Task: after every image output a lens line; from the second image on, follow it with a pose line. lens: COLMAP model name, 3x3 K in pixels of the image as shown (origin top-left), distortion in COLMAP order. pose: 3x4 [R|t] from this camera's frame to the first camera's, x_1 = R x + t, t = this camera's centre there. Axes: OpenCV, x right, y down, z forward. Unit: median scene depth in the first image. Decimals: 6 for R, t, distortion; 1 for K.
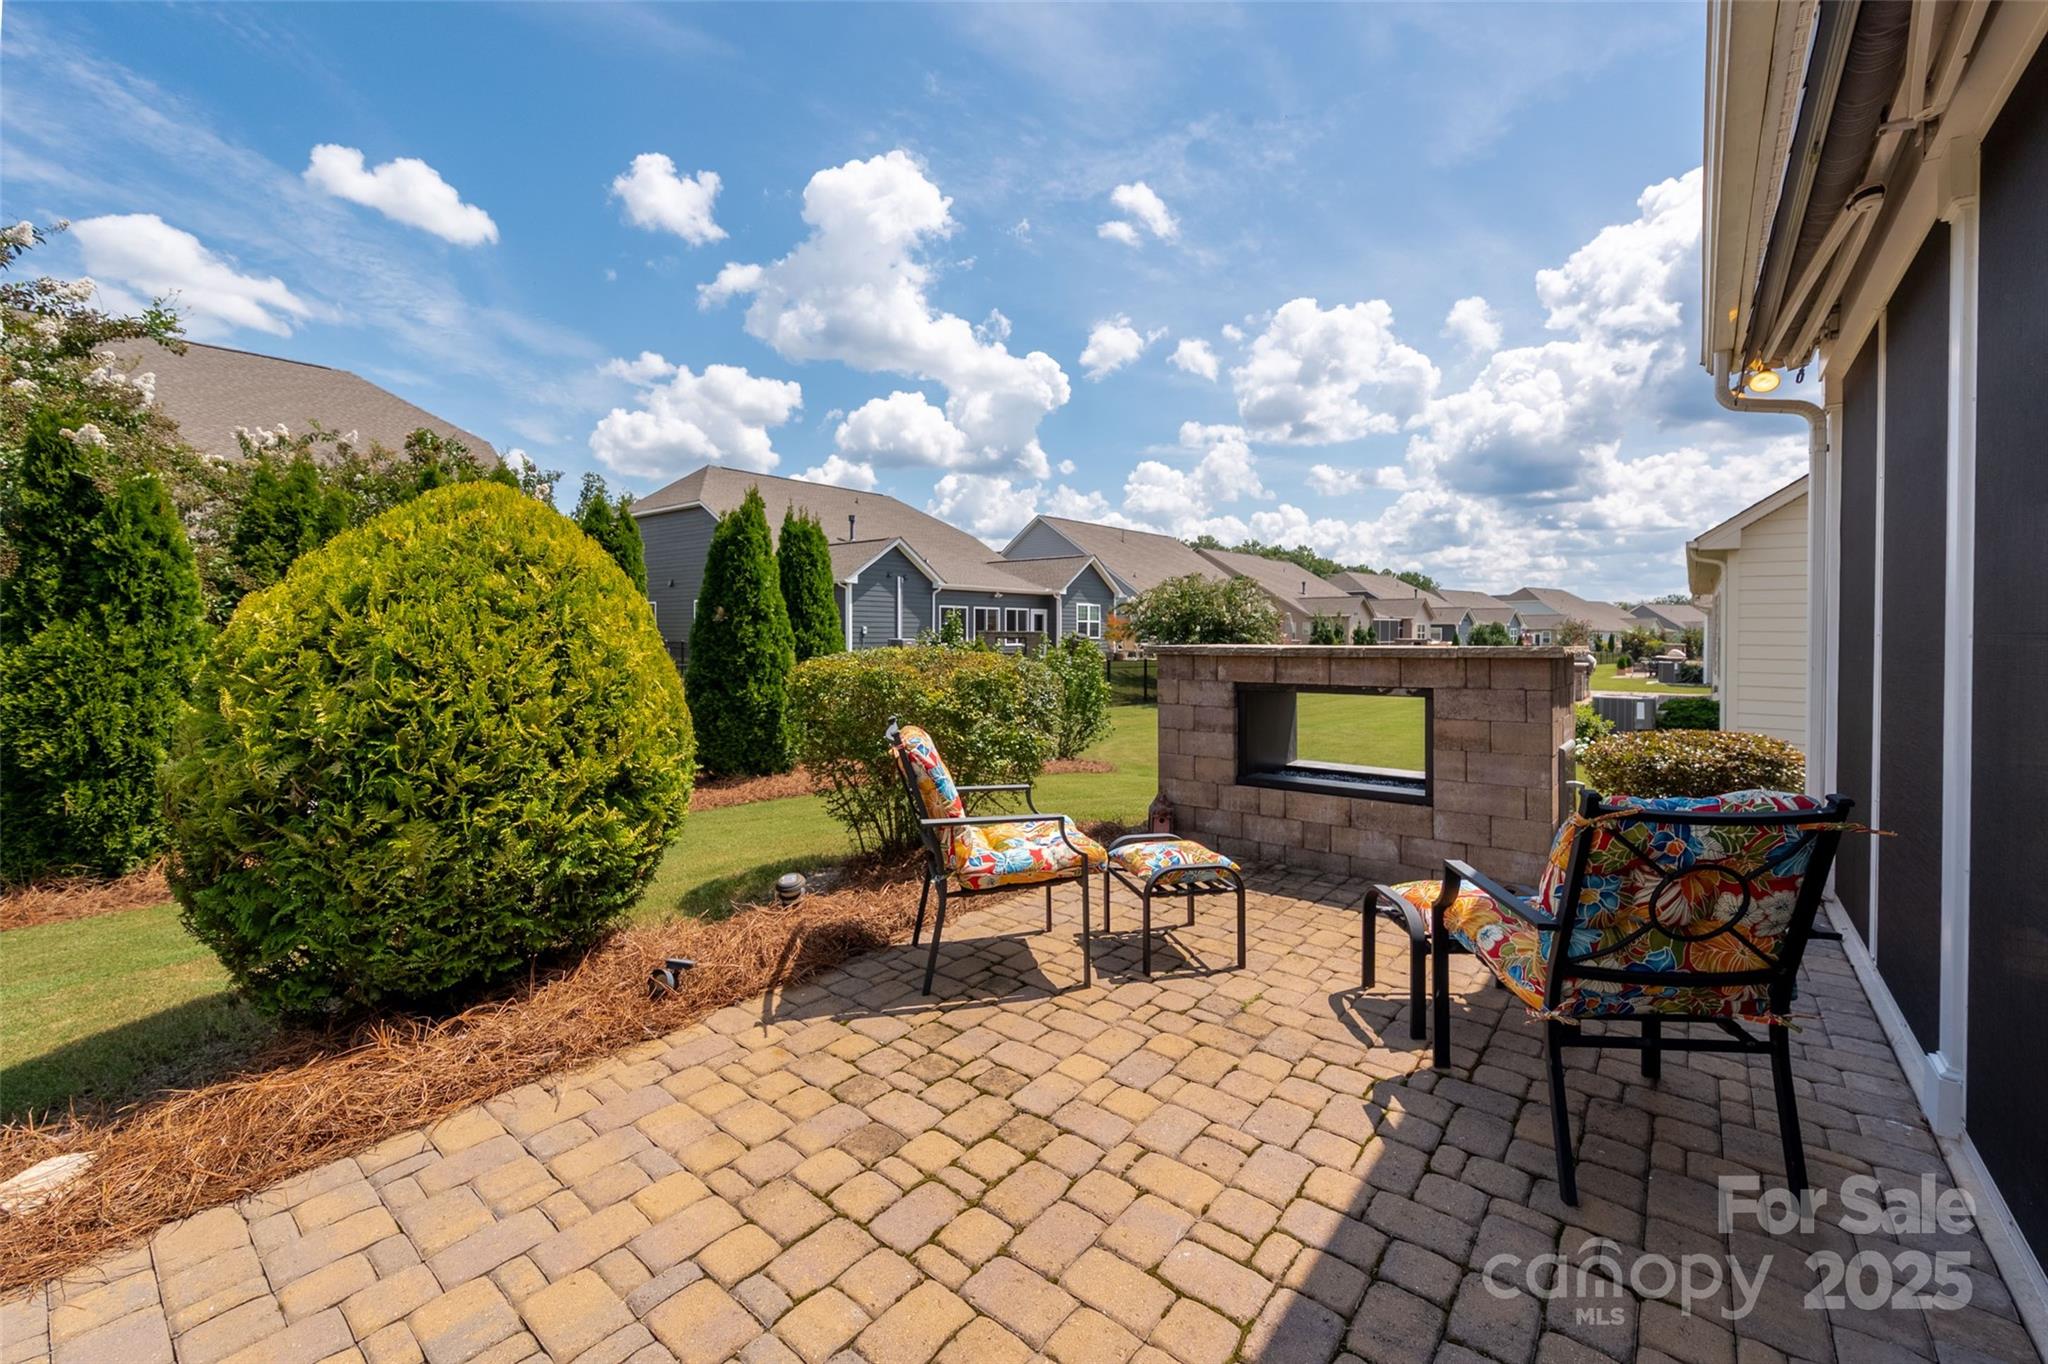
lens RADIAL K [[827.0, 0, 1041.6], [0, 827.0, 635.6], [0, 0, 1]] dist [0.002964, 0.000518]
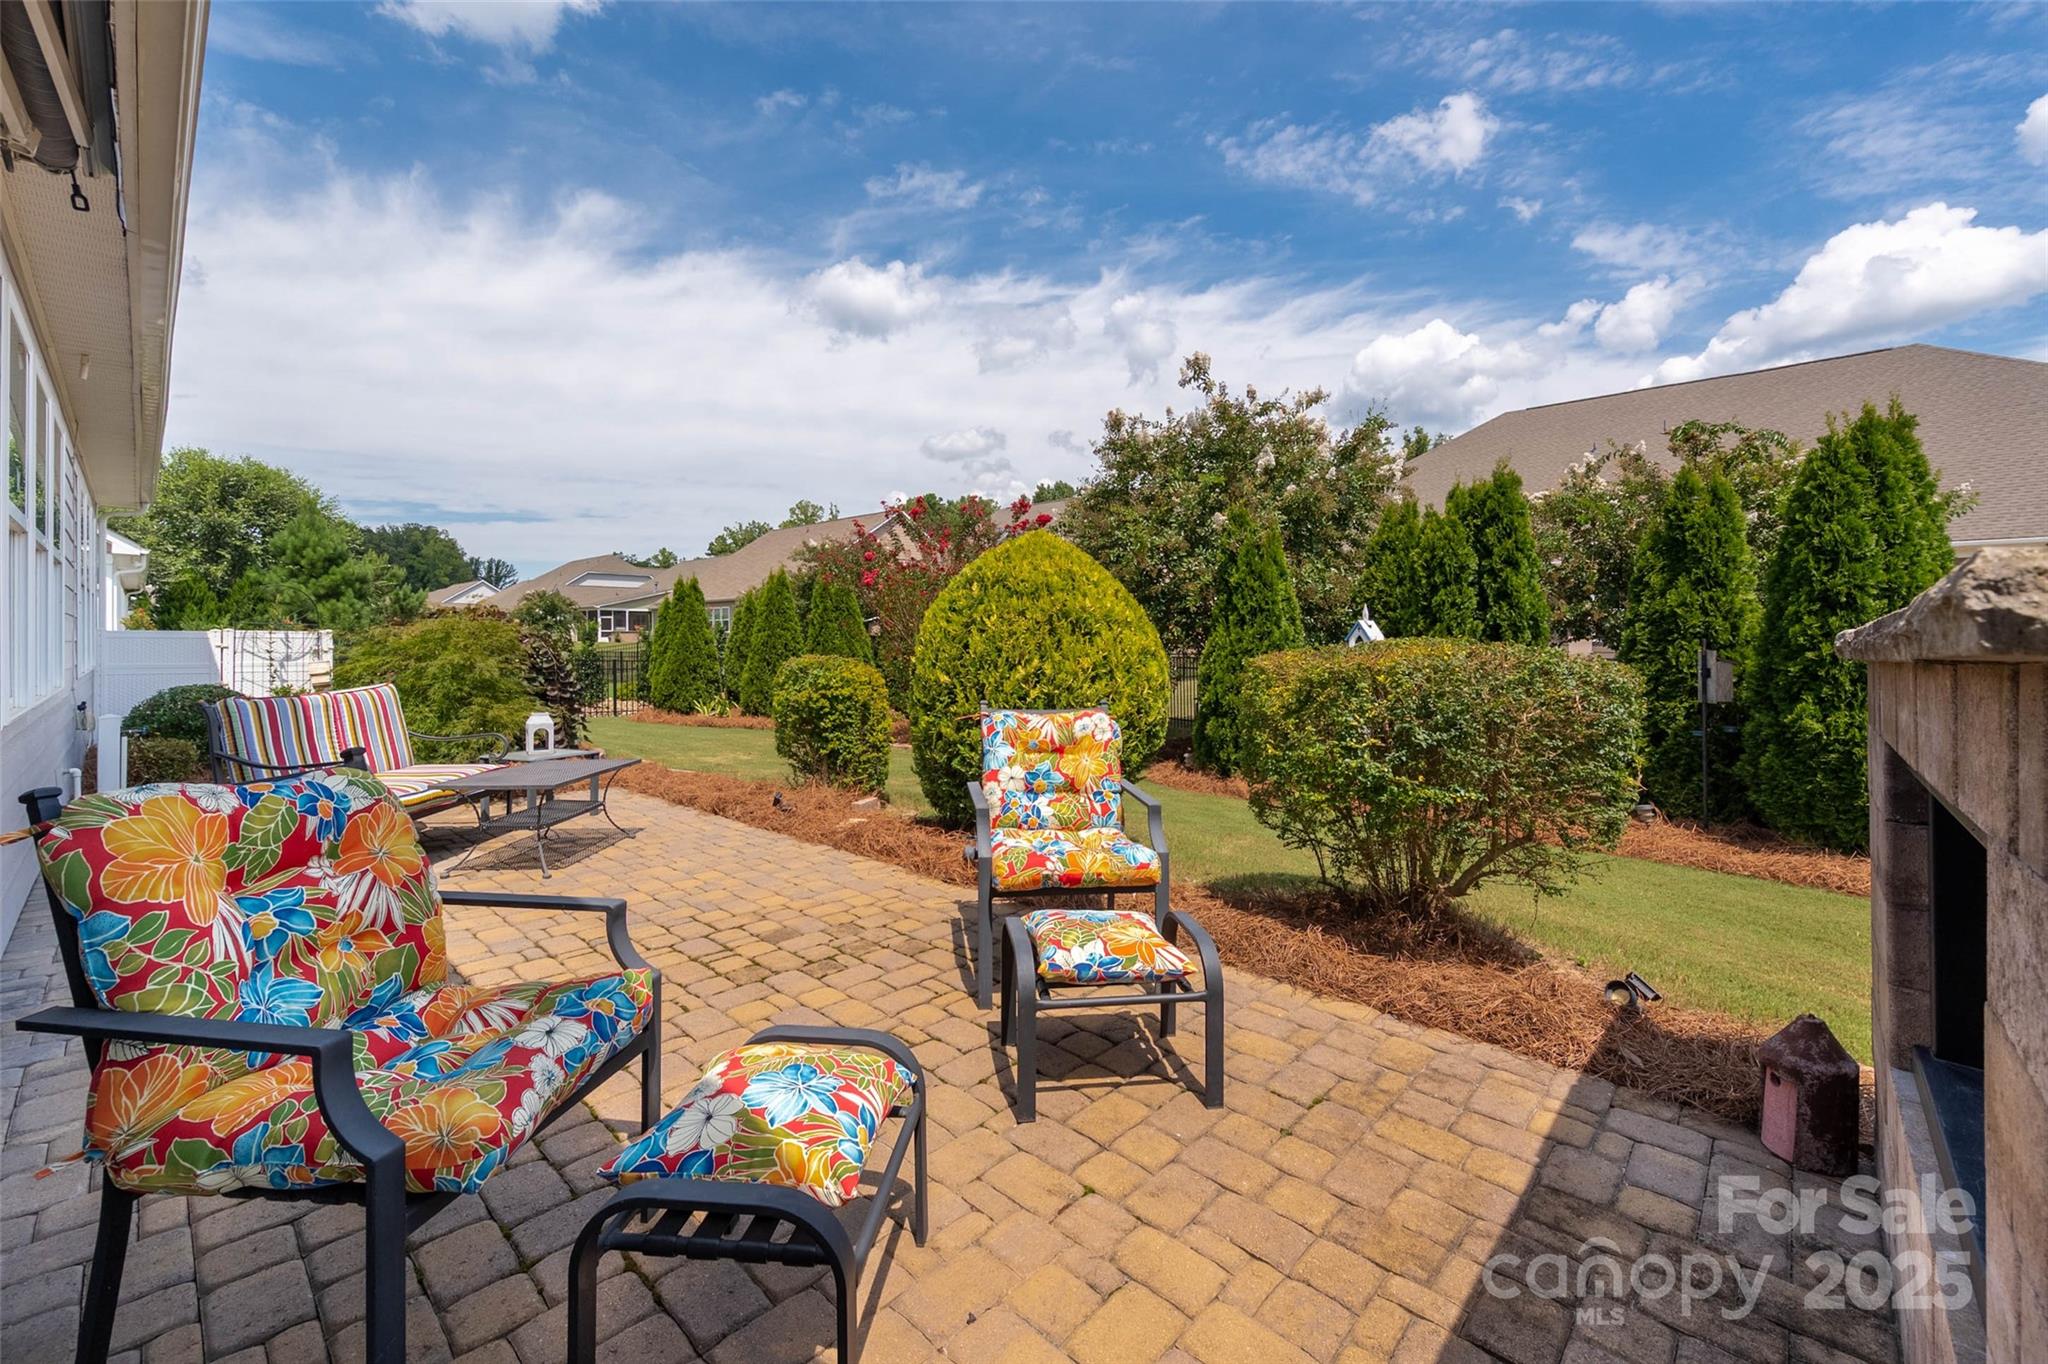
lens RADIAL K [[827.0, 0, 1024.3], [0, 827.0, 653.6], [0, 0, 1]] dist [0.002964, 0.000518]
pose [[-0.083733, 0.012814, -0.996406, 1.179871], [-0.006593, 0.999888, 0.013413, 0.041181], [0.996466, 0.007692, -0.083639, 1.413778]]
